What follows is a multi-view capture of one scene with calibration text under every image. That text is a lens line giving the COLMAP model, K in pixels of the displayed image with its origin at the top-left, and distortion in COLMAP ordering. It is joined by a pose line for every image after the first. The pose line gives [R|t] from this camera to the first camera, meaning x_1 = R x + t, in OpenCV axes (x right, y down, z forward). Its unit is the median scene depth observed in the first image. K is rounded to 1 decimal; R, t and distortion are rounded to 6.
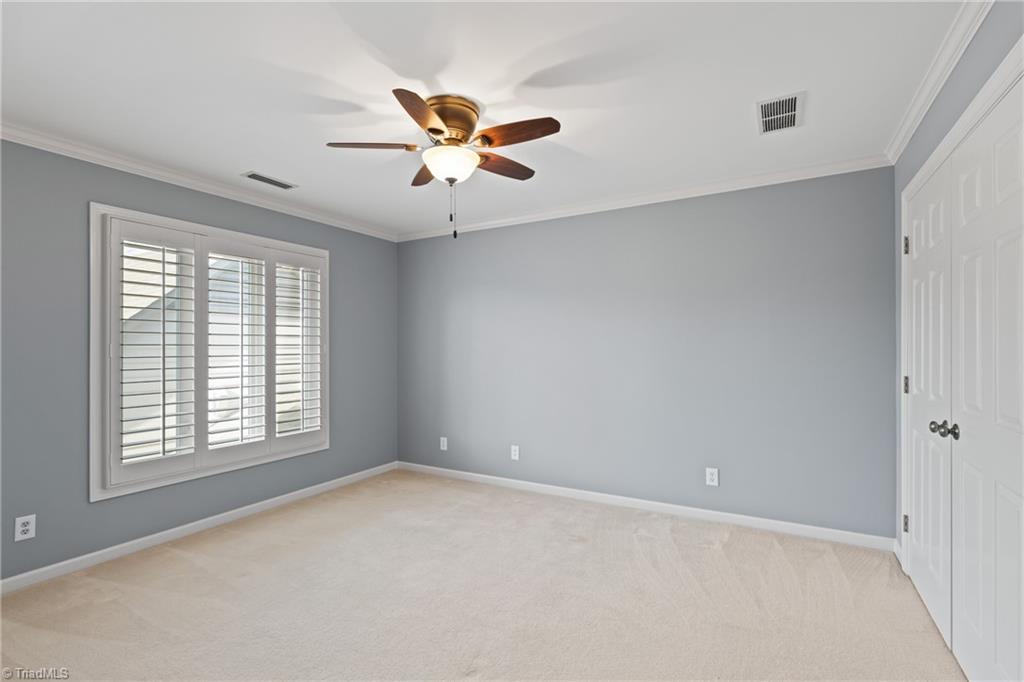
lens RADIAL K [[476.0, 0, 512.0], [0, 476.0, 341.0], [0, 0, 1]] dist [0.002615, -0.000016]
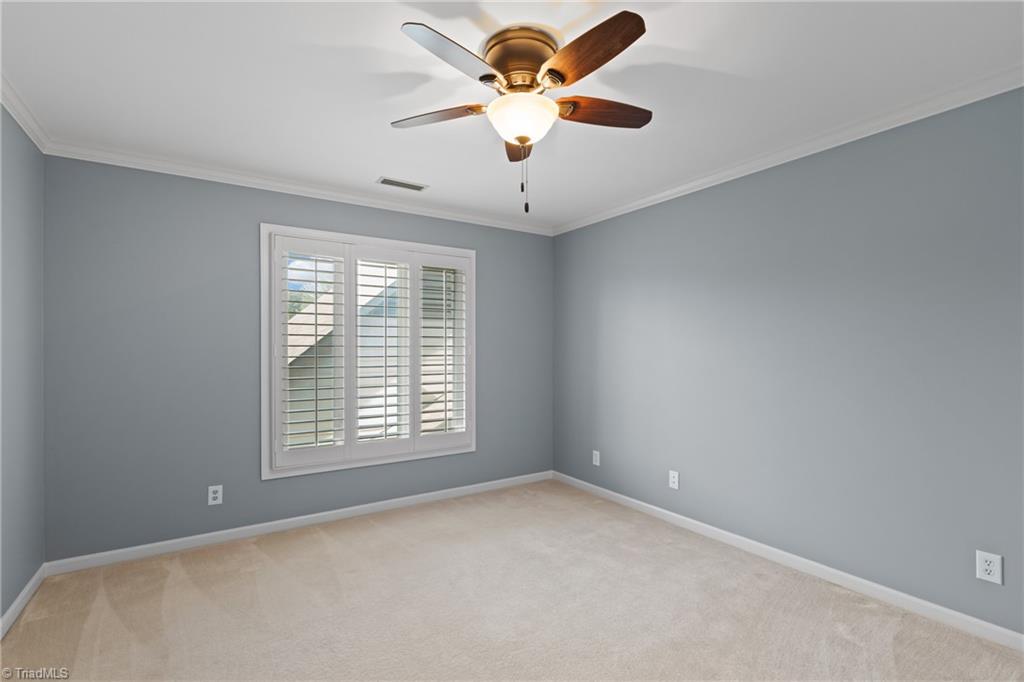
lens RADIAL K [[470.7, 0, 512.0], [0, 470.7, 348.5], [0, 0, 1]] dist [-0.001847, 0.000172]
pose [[0.892636, 0.005224, -0.450749, 0.151414], [0.000956, 0.999909, 0.013481, -0.000333], [0.450778, -0.012464, 0.892549, 0.204225]]
